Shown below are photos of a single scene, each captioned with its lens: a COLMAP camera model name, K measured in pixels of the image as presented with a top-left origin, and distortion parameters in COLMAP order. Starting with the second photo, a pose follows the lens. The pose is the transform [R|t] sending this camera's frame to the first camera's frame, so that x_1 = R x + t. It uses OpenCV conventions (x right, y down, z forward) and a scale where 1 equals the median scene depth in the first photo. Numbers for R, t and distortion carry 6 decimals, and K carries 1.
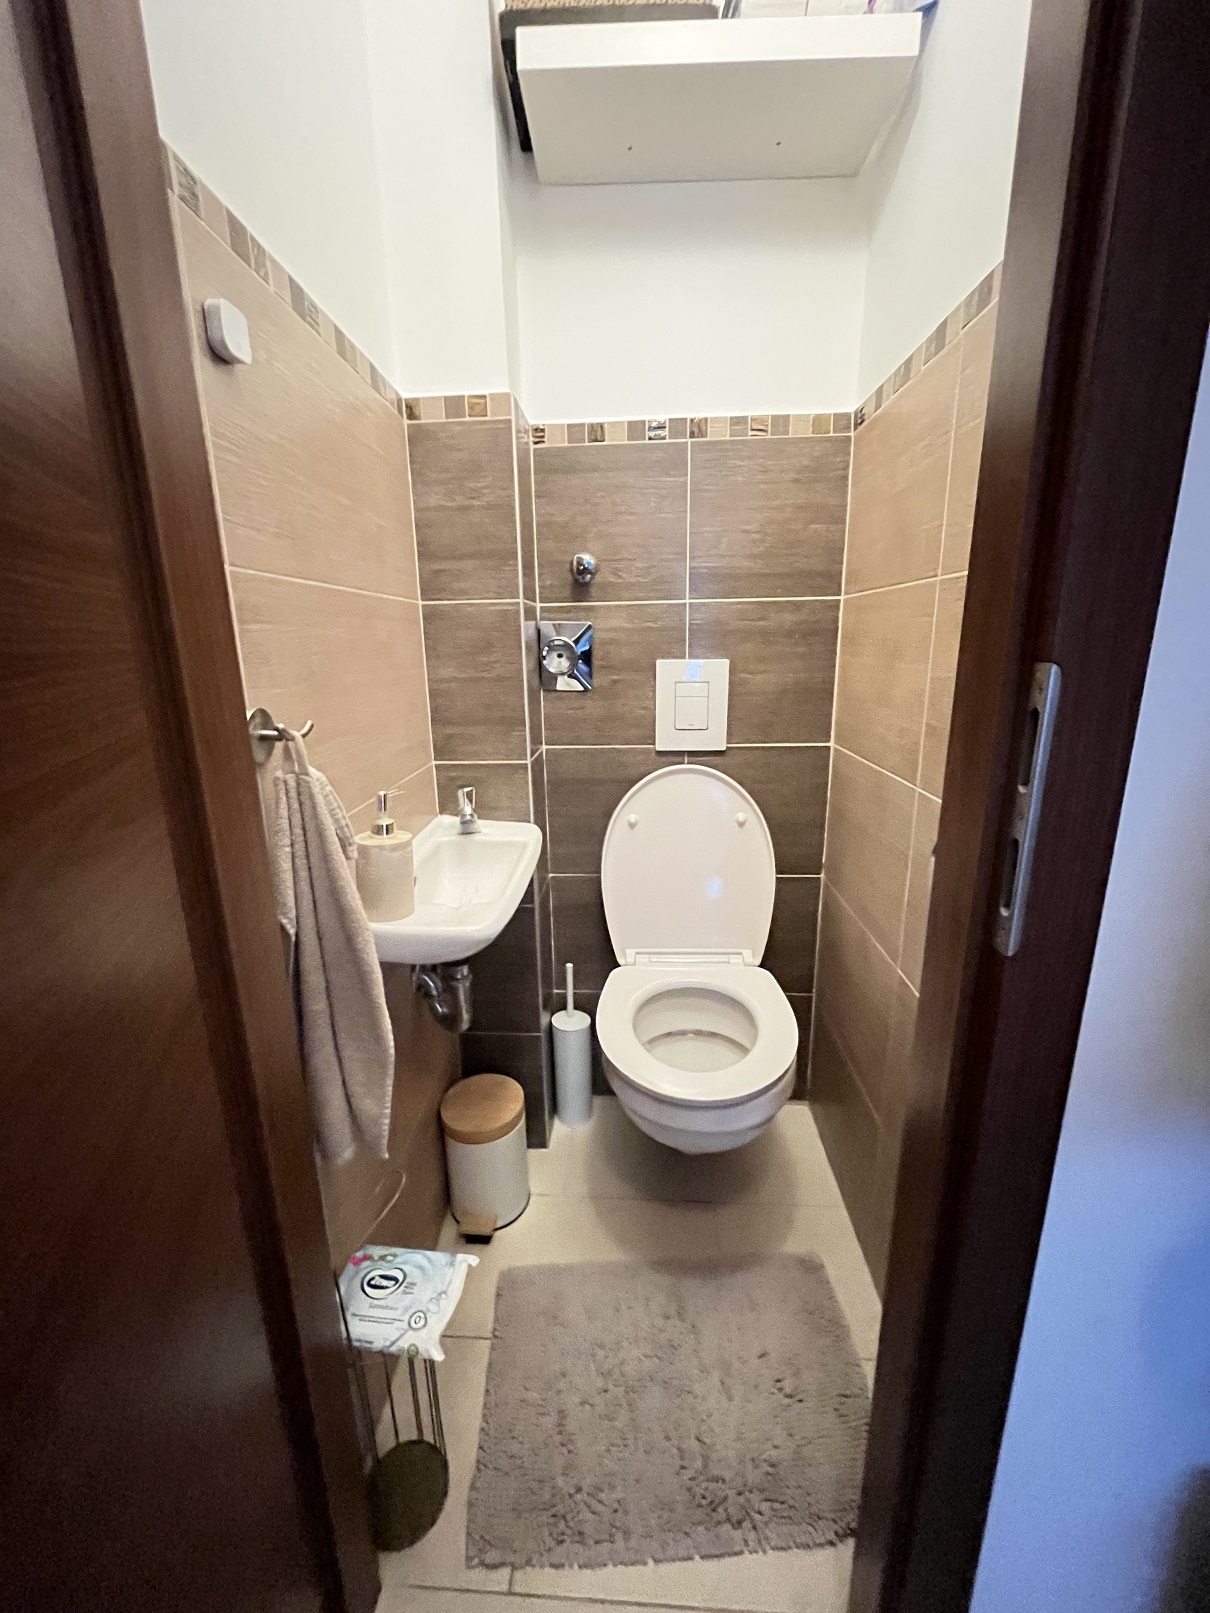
lens RADIAL K [[652.4, 0, 605.0], [0, 652.4, 804.7], [0, 0, 1]] dist [-0.001570, -0.000684]
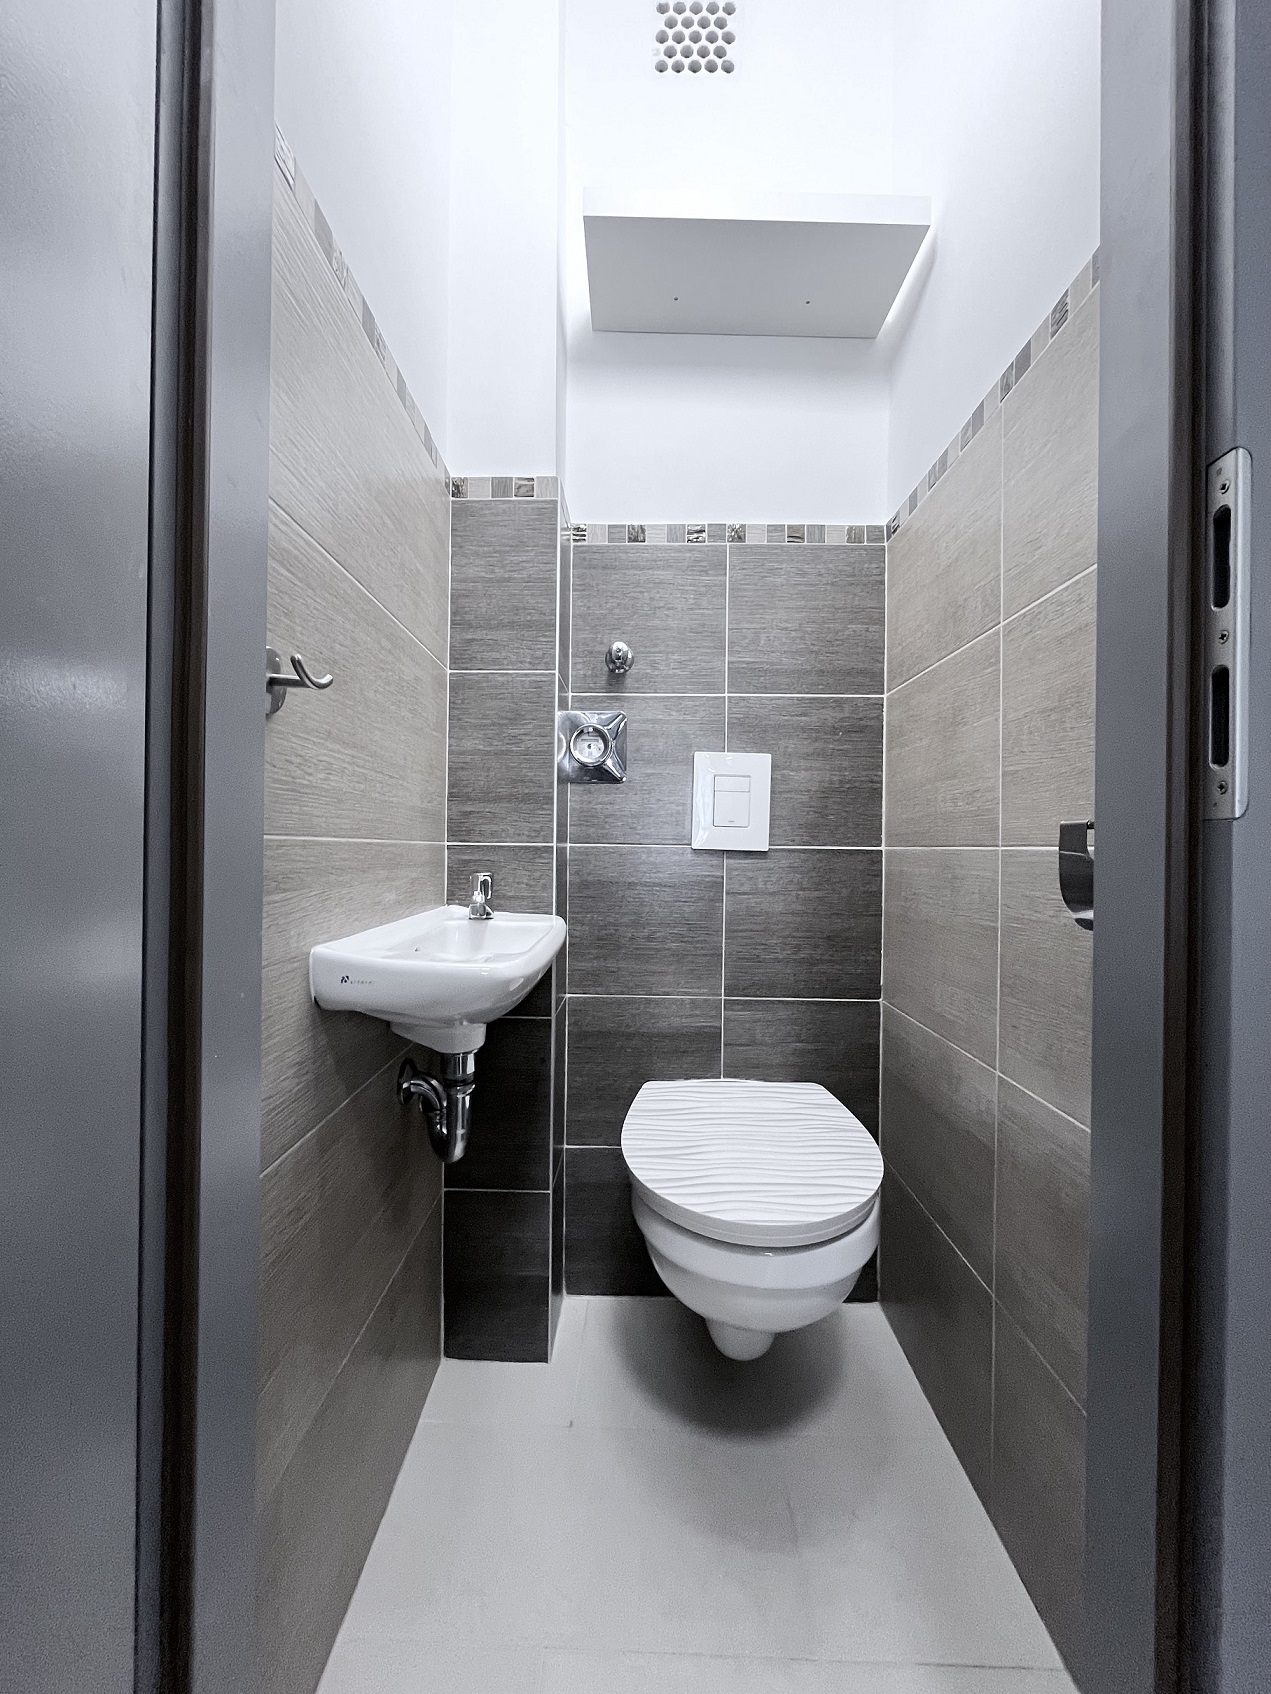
lens RADIAL K [[685.2, 0, 635.2], [0, 685.2, 848.5], [0, 0, 1]] dist [-0.001570, -0.000684]
pose [[0.998752, 0.030333, 0.039689, -0.043047], [-0.019460, 0.968015, -0.250137, 0.170563], [-0.046007, 0.249052, 0.967397, 0.089754]]
